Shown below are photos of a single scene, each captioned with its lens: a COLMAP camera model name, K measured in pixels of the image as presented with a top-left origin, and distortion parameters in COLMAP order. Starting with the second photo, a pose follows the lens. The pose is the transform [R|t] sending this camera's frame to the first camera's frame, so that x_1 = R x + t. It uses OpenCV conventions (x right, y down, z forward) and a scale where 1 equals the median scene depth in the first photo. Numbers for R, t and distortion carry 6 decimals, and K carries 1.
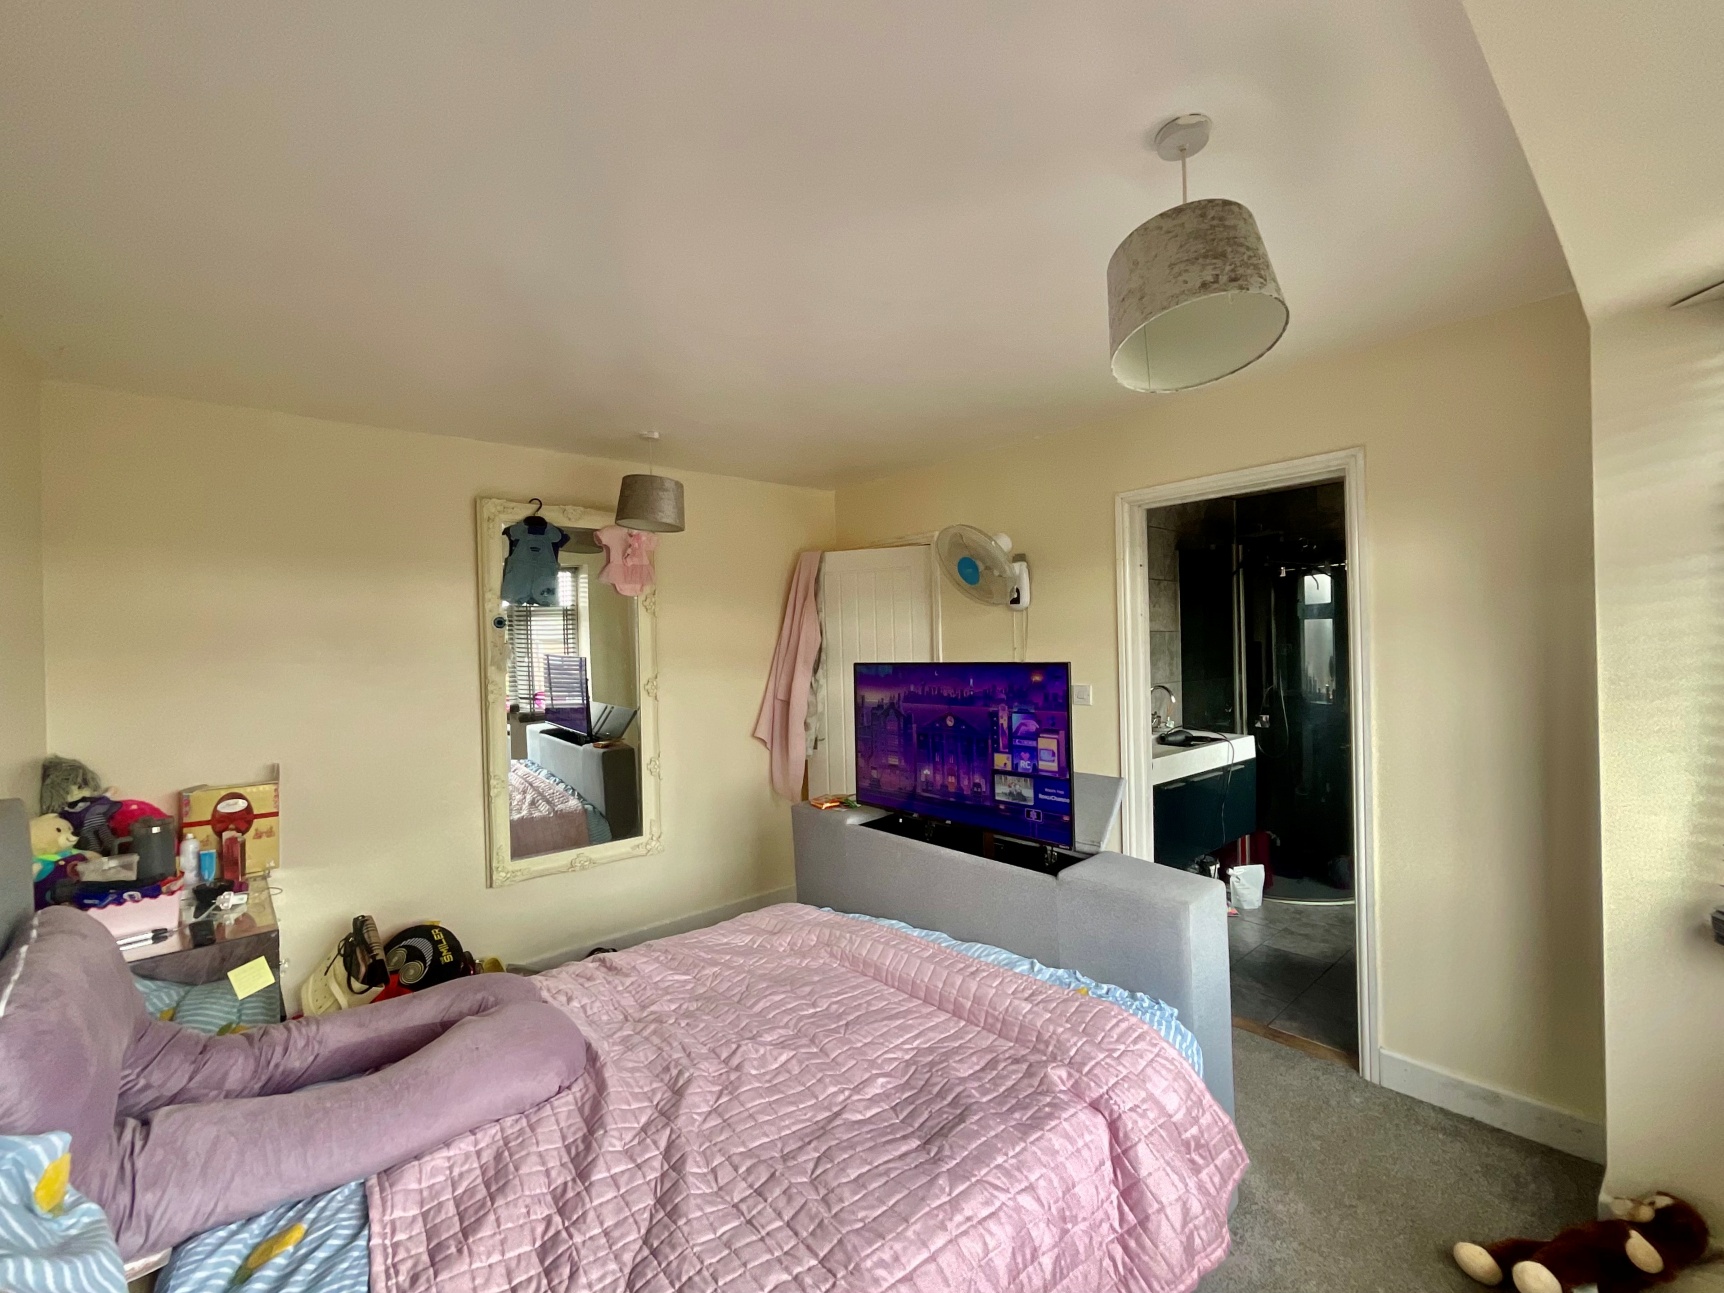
lens RADIAL K [[698.2, 0, 862.5], [0, 698.2, 649.1], [0, 0, 1]] dist [-0.001452, 0.000577]
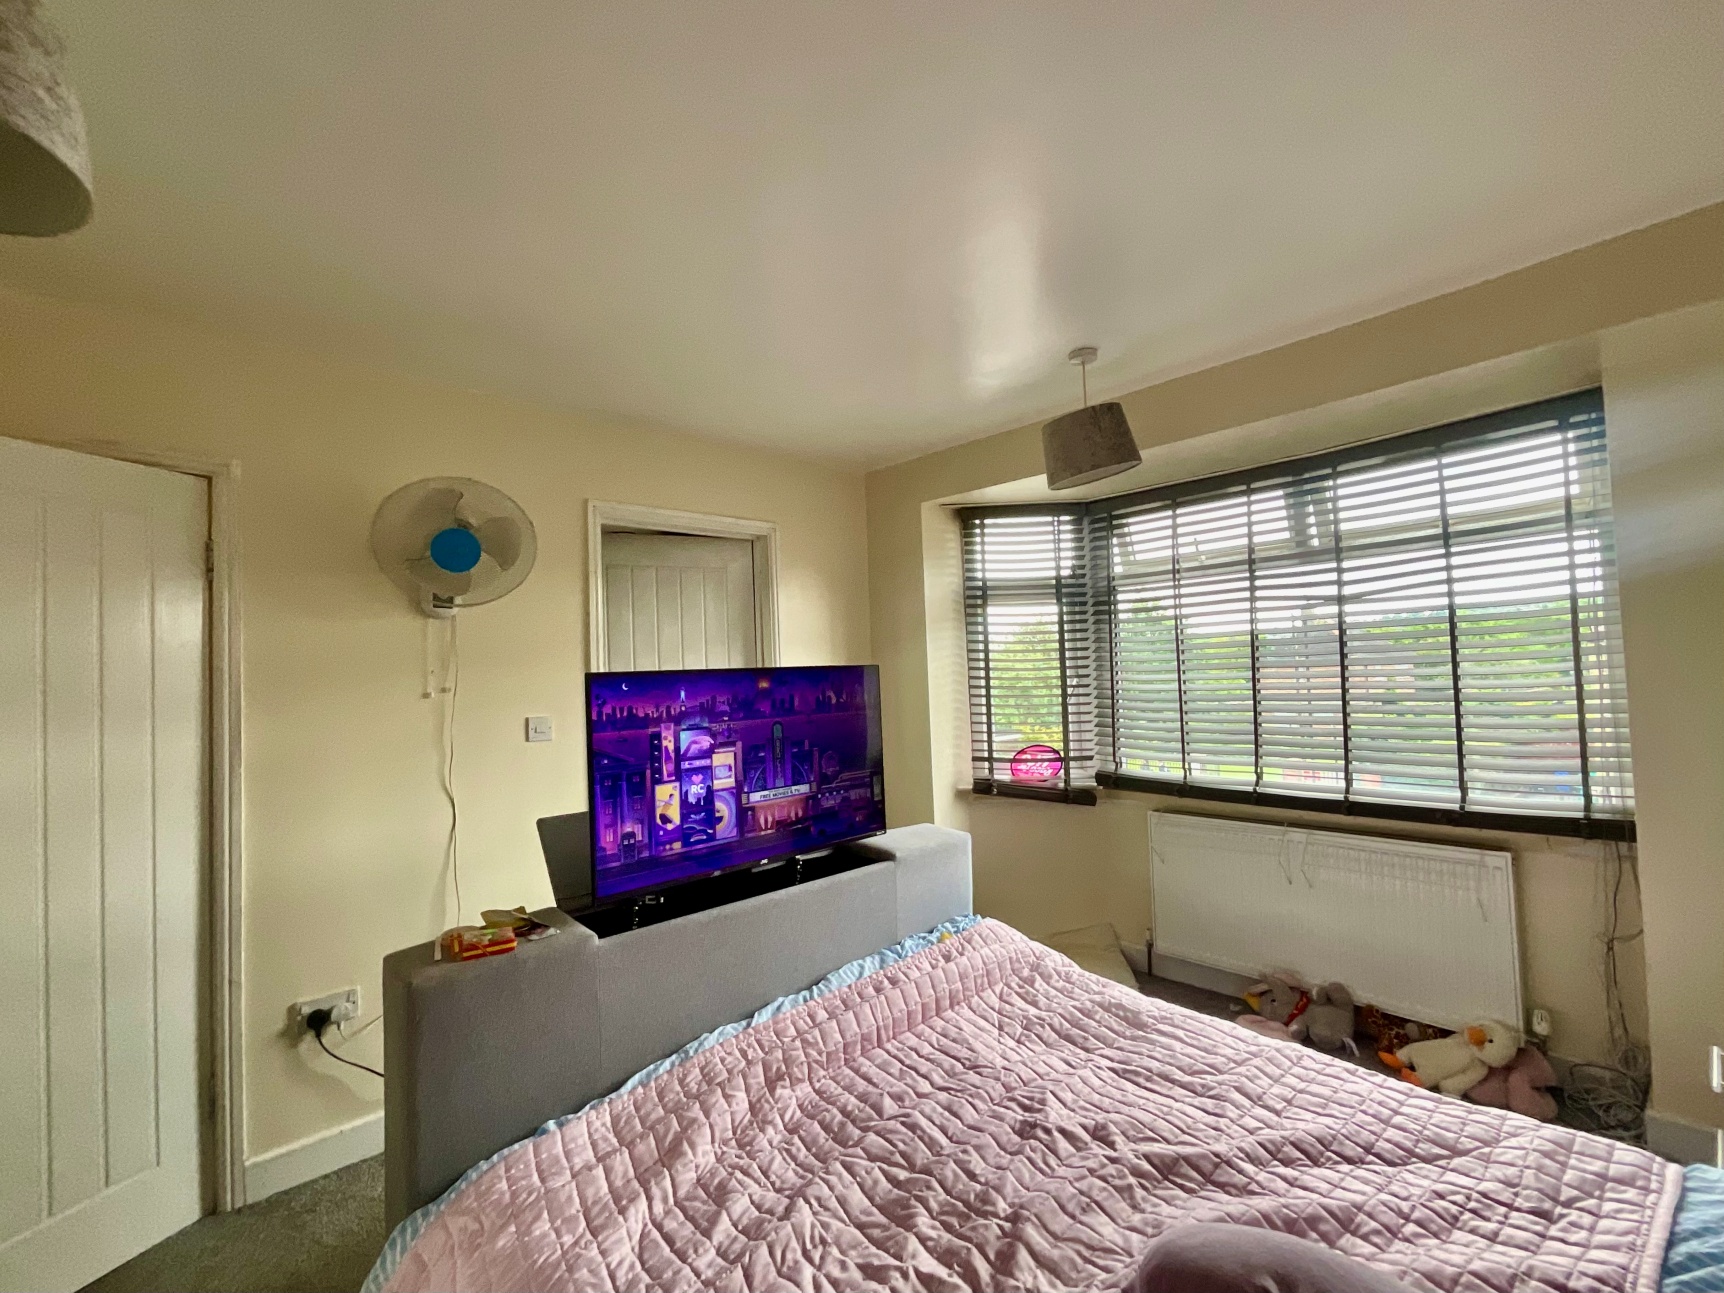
lens RADIAL K [[724.2, 0, 862.0], [0, 724.2, 646.5], [0, 0, 1]] dist [-0.001003, 0.000129]
pose [[-0.047599, 0.039723, 0.998076, -0.670337], [0.012685, 0.999152, -0.039161, 0.027329], [-0.998786, 0.010797, -0.048062, 0.833083]]
